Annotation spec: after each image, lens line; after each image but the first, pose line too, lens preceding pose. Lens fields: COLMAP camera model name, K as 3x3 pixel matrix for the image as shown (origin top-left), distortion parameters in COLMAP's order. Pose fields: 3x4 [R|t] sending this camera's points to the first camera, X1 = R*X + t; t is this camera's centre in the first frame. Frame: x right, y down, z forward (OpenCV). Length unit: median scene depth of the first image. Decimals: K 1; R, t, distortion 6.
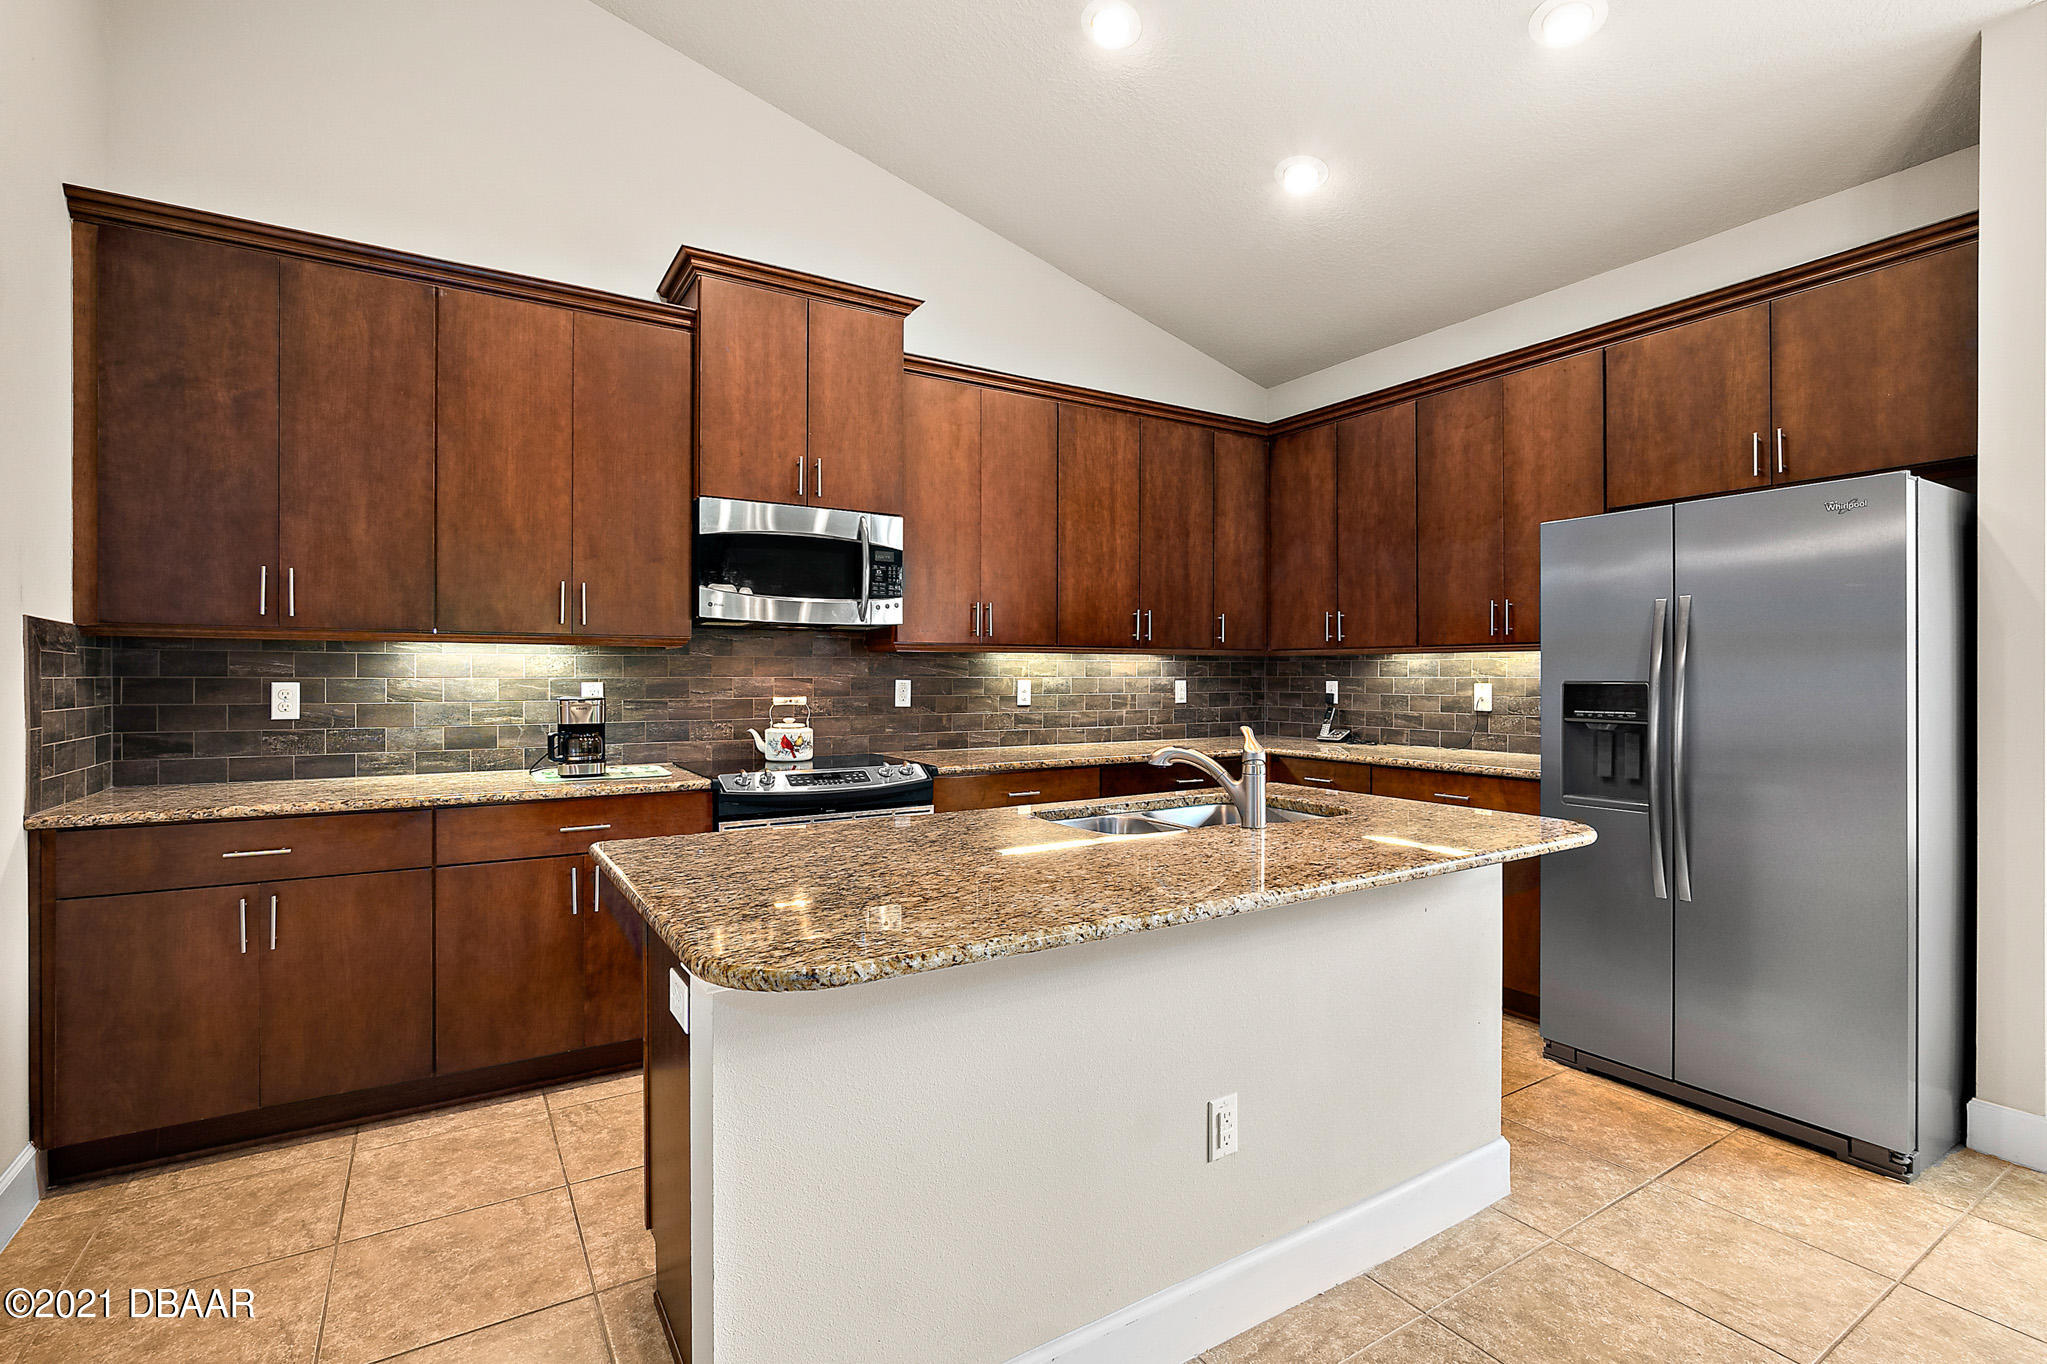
lens RADIAL K [[938.7, 0, 1016.2], [0, 938.7, 677.3], [0, 0, 1]] dist [-0.004615, 0.000935]
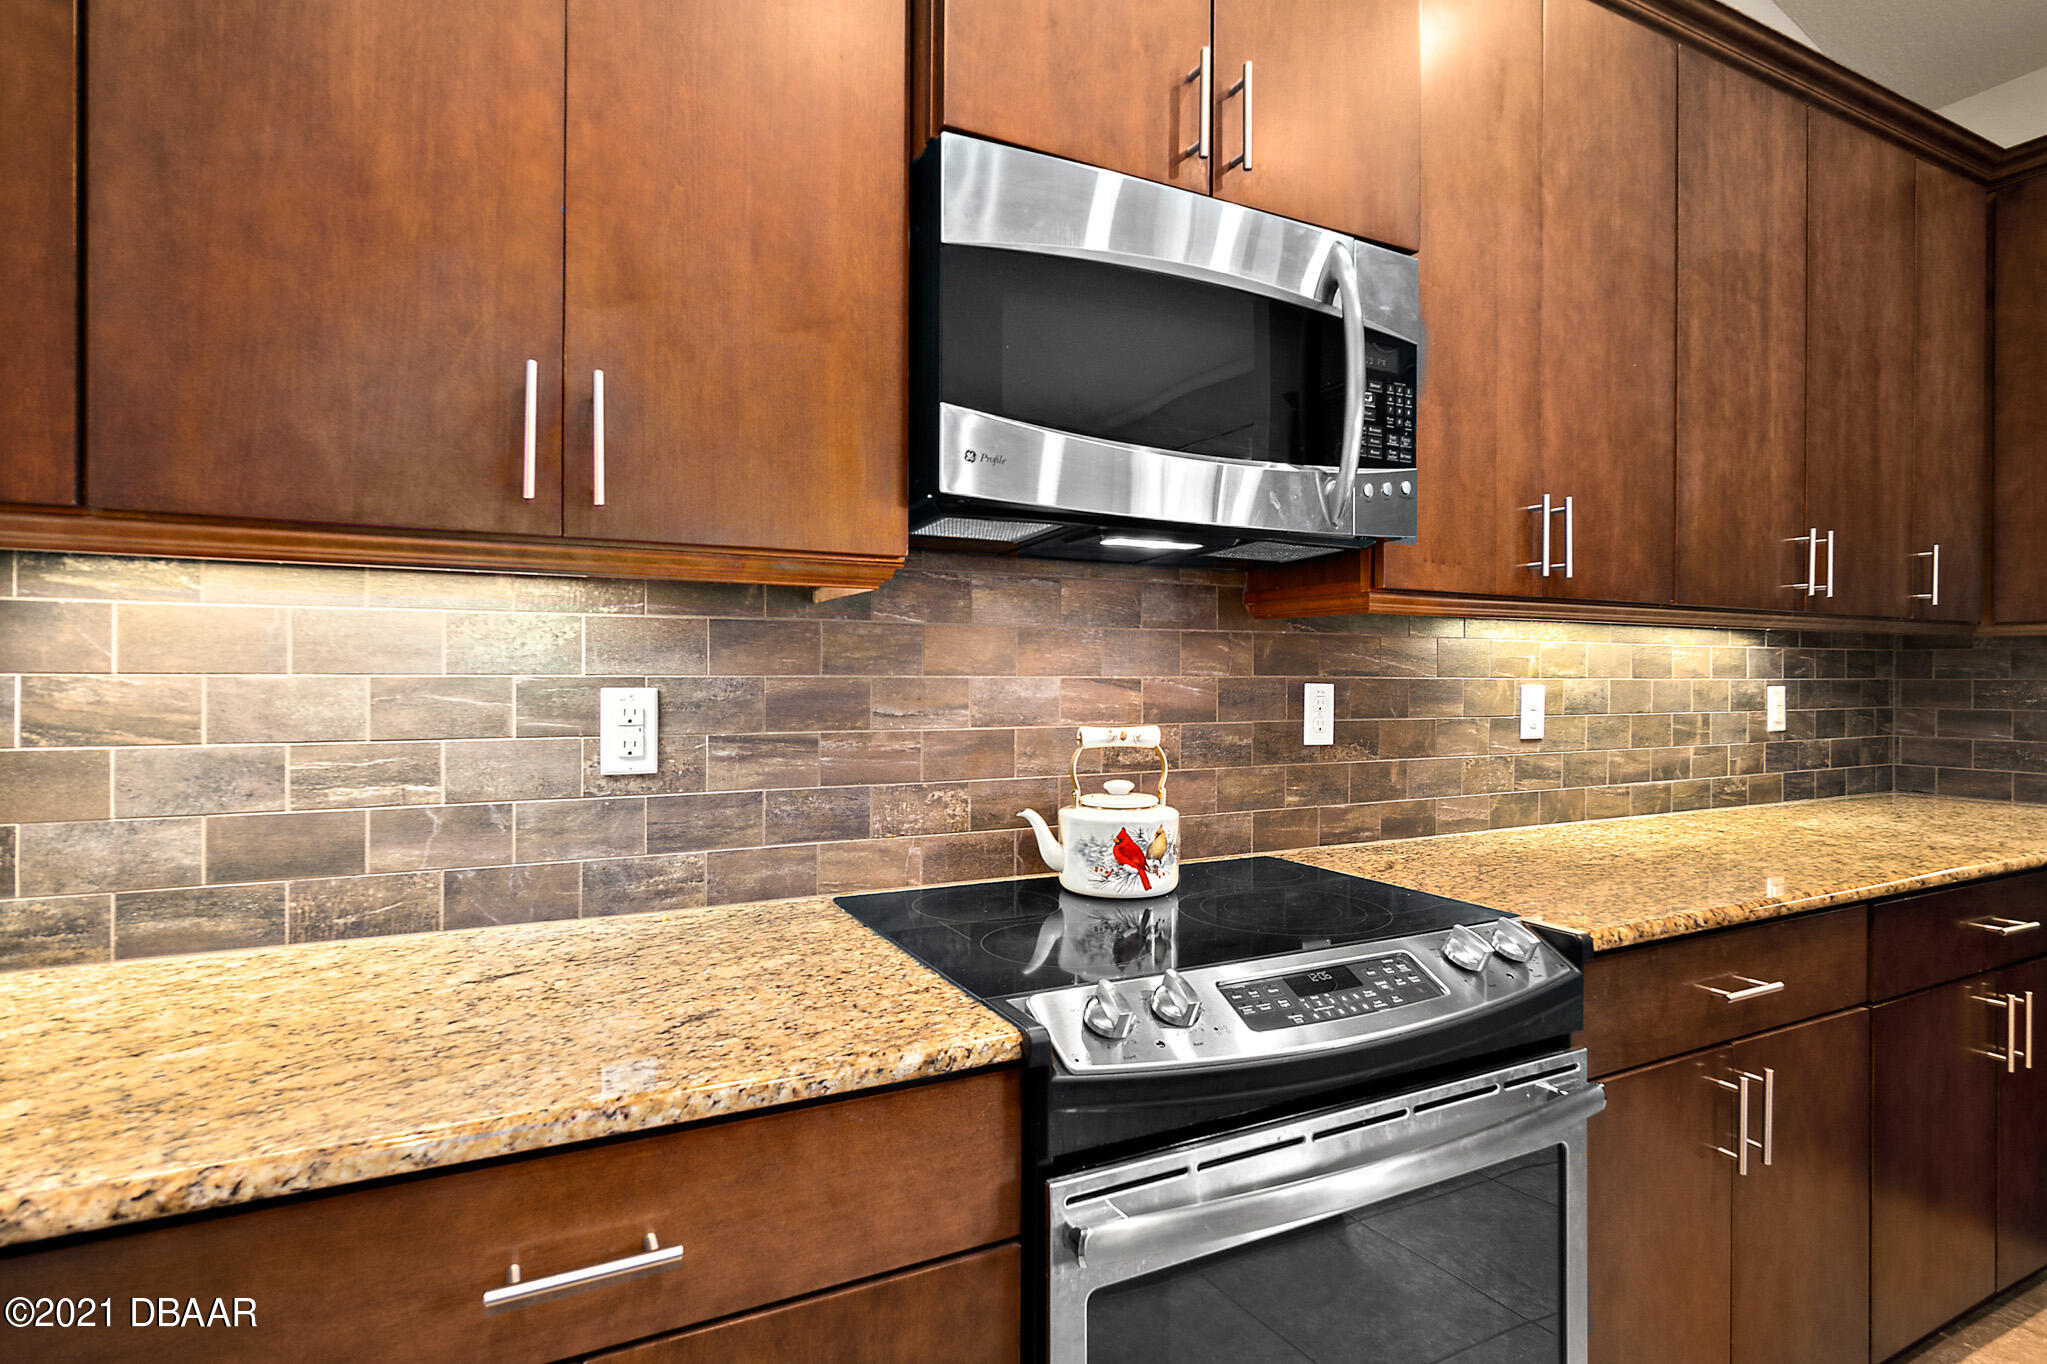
lens RADIAL K [[1031.5, 0, 1017.0], [0, 1031.5, 682.3], [0, 0, 1]] dist [-0.007672, 0.001321]
pose [[0.996920, 0.001717, -0.078404, -0.251569], [-0.001696, 0.999999, 0.000337, 0.002487], [0.078404, -0.000203, 0.996922, 0.571177]]
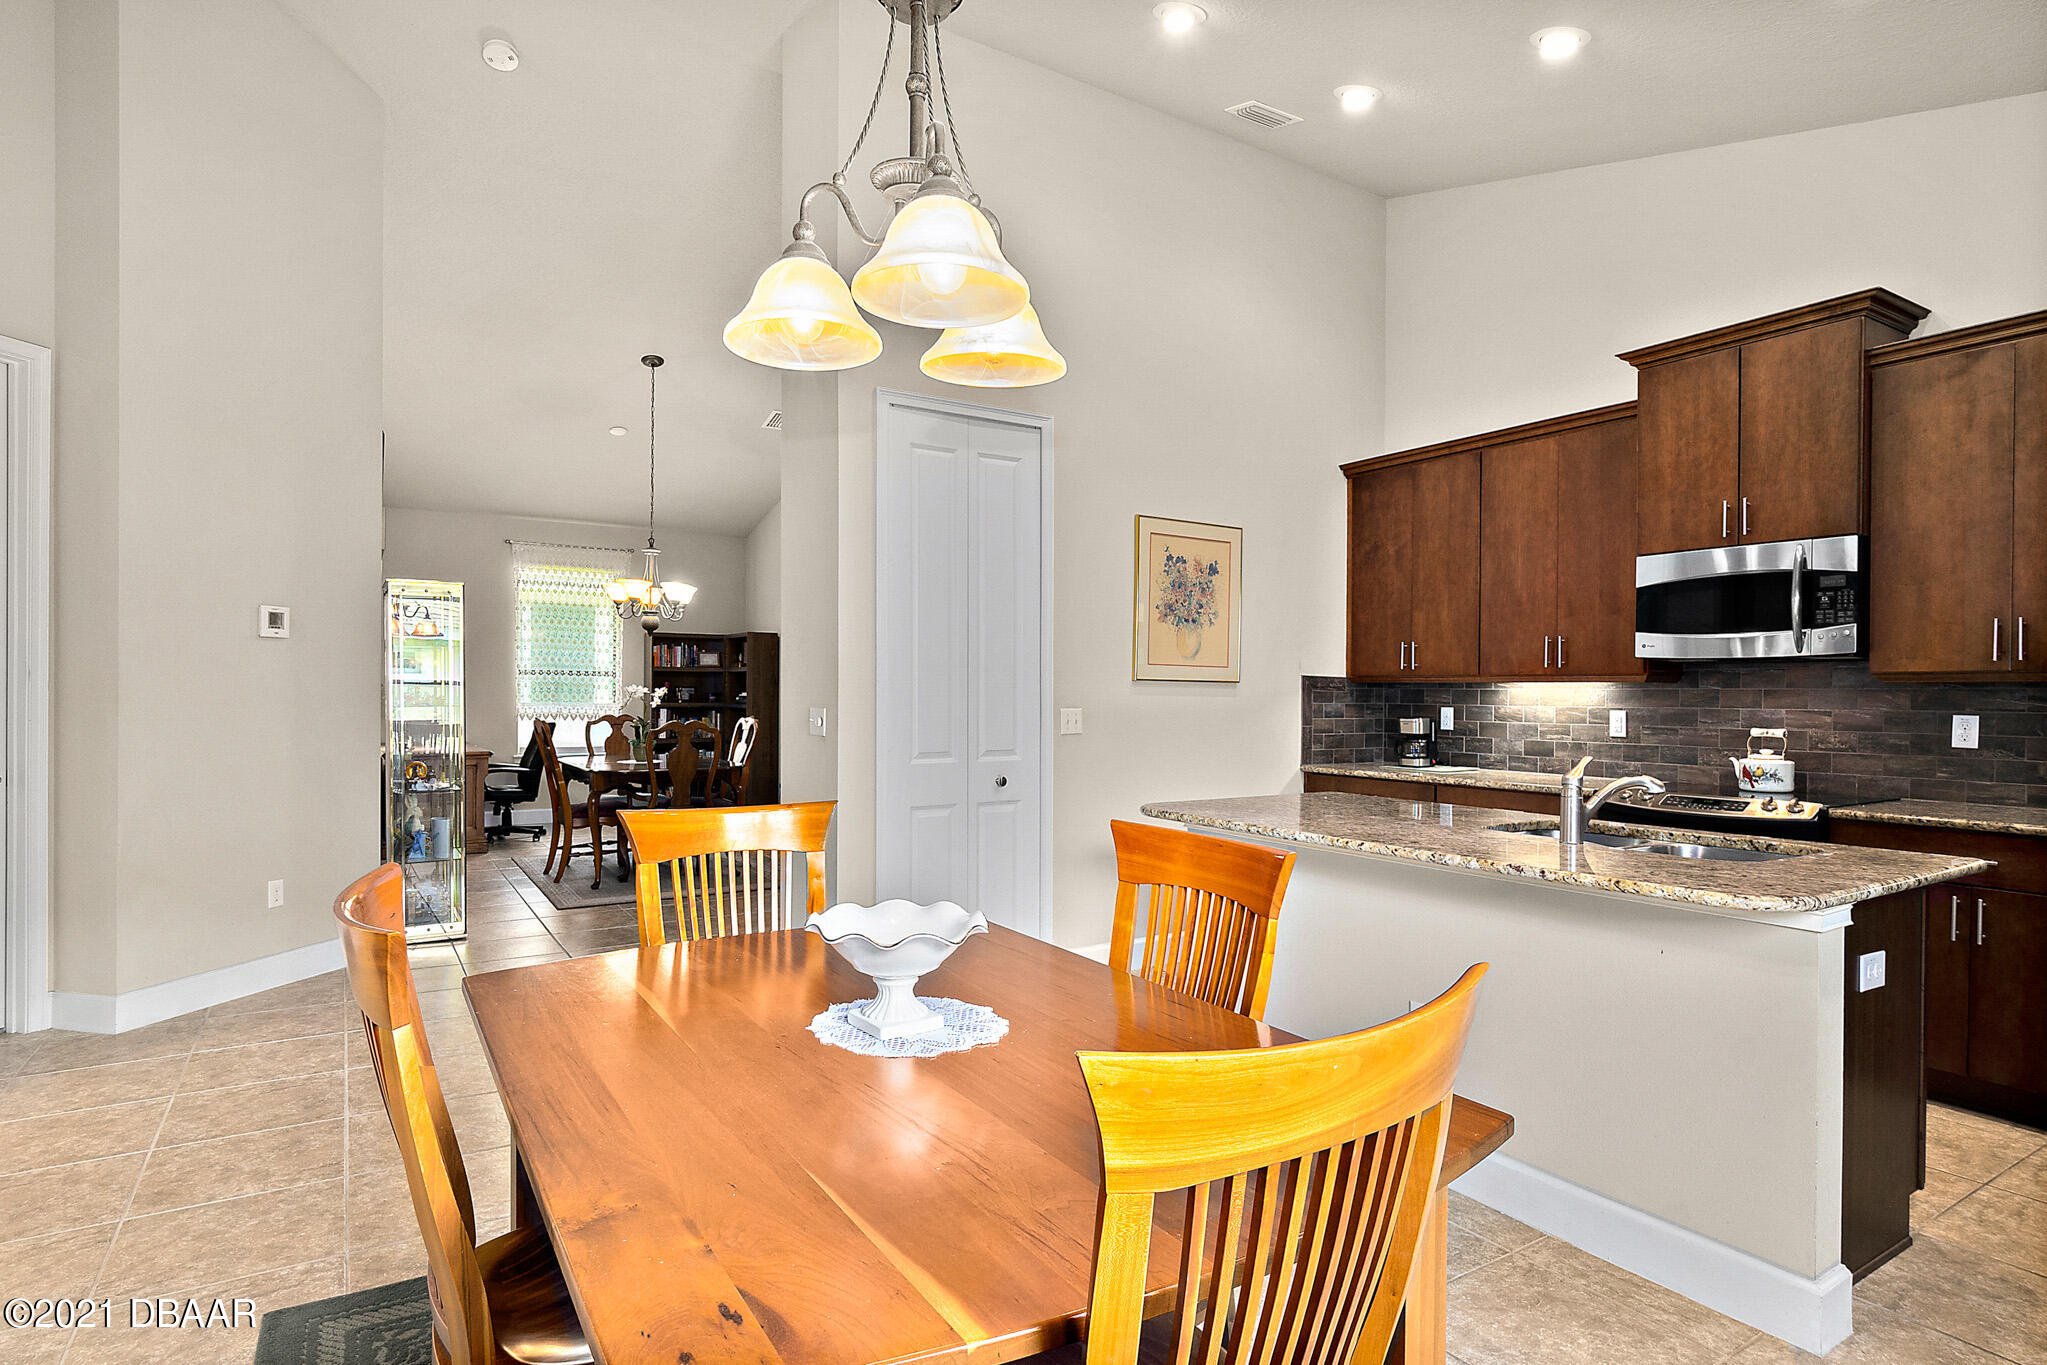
lens RADIAL K [[1072.6, 0, 1021.8], [0, 1072.6, 700.9], [0, 0, 1]] dist [-0.003128, 0.003811]
pose [[0.009479, 0.008059, -0.999923, 0.912243], [-0.007118, 0.999943, 0.007991, -0.012873], [0.999930, 0.007041, 0.009535, 0.184563]]
